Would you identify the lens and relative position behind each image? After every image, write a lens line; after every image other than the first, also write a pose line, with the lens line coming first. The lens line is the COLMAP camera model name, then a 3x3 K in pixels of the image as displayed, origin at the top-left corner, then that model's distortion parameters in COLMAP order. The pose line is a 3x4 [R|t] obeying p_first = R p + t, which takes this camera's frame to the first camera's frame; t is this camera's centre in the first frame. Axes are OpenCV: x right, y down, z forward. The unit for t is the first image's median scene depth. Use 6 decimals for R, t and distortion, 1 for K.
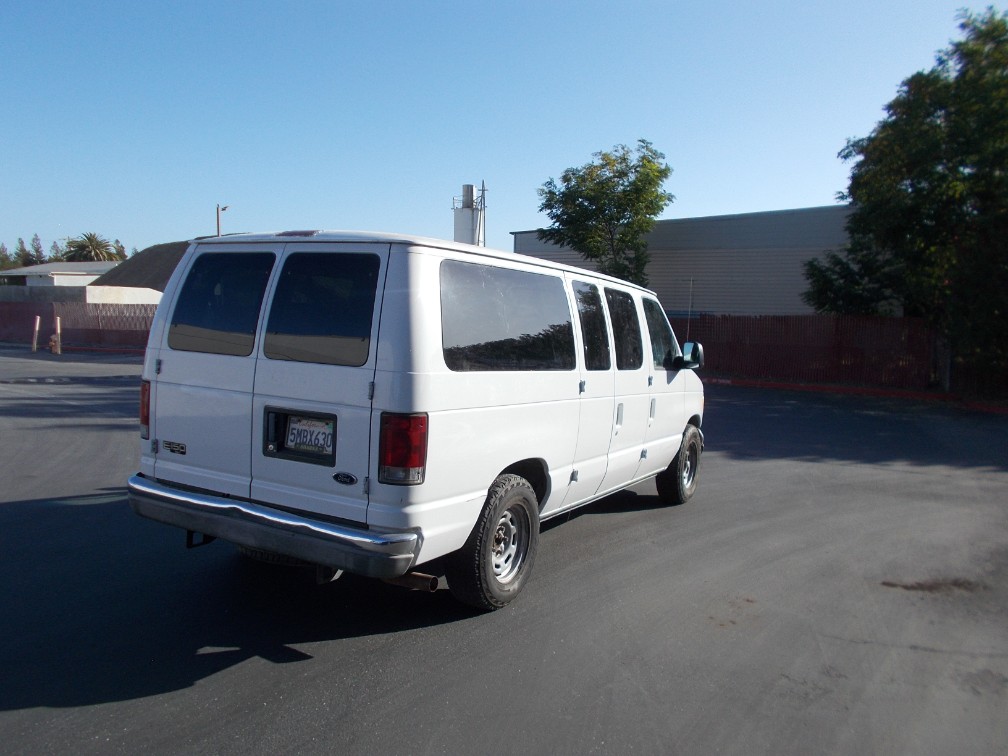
lens RADIAL K [[786.5, 0, 499.3], [0, 786.5, 373.9], [0, 0, 1]] dist [0.019815, -0.011087]
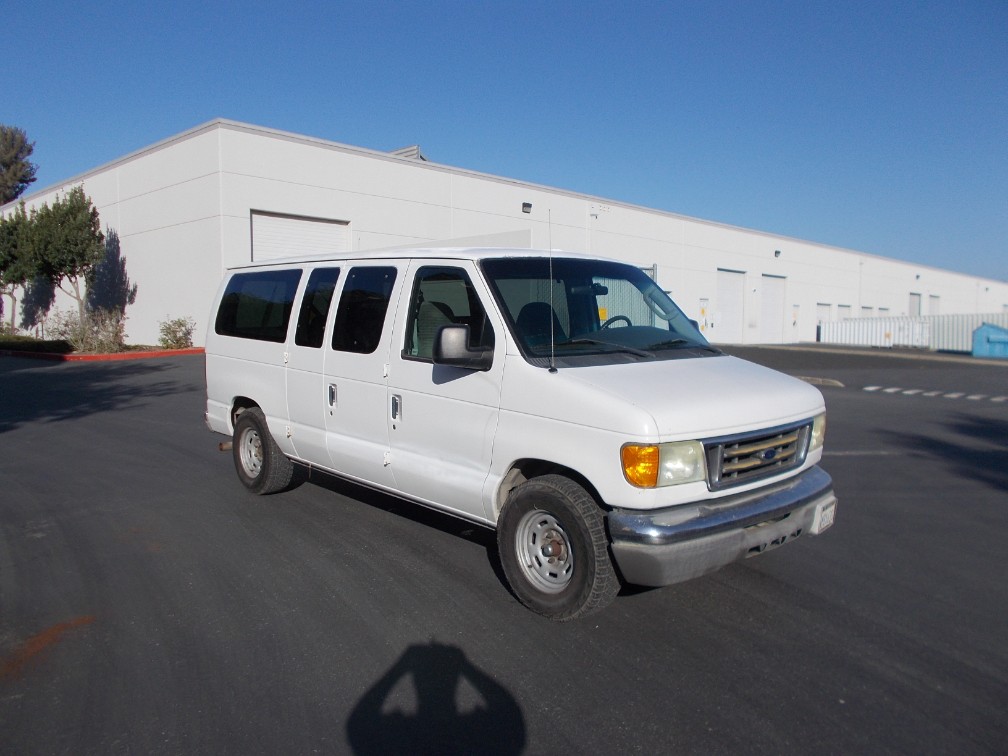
lens RADIAL K [[786.5, 0, 499.3], [0, 786.5, 373.9], [0, 0, 1]] dist [0.019815, -0.011087]
pose [[-0.293851, 0.032918, -0.955284, 1.532701], [-0.078622, 0.995188, 0.058477, -0.072876], [0.952612, 0.092290, -0.289849, 2.191872]]
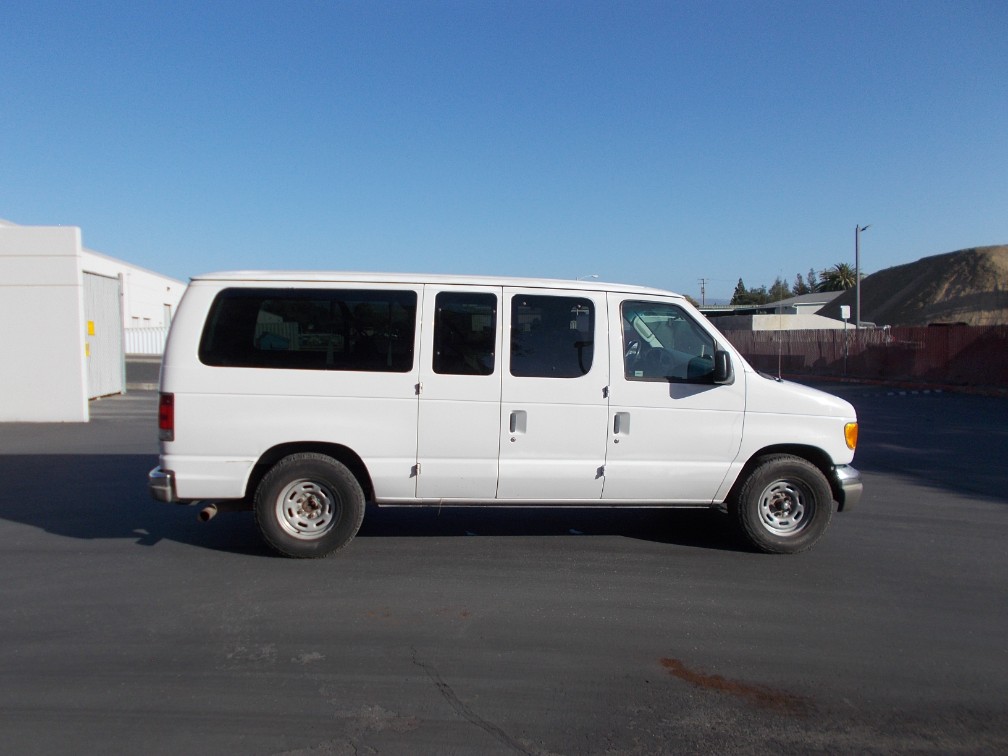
lens RADIAL K [[786.5, 0, 499.3], [0, 786.5, 373.9], [0, 0, 1]] dist [0.019815, -0.011087]
pose [[0.616785, 0.014565, -0.786997, 1.362851], [-0.041468, 0.999042, -0.014010, 0.009264], [0.786039, 0.041277, 0.616797, 0.540541]]
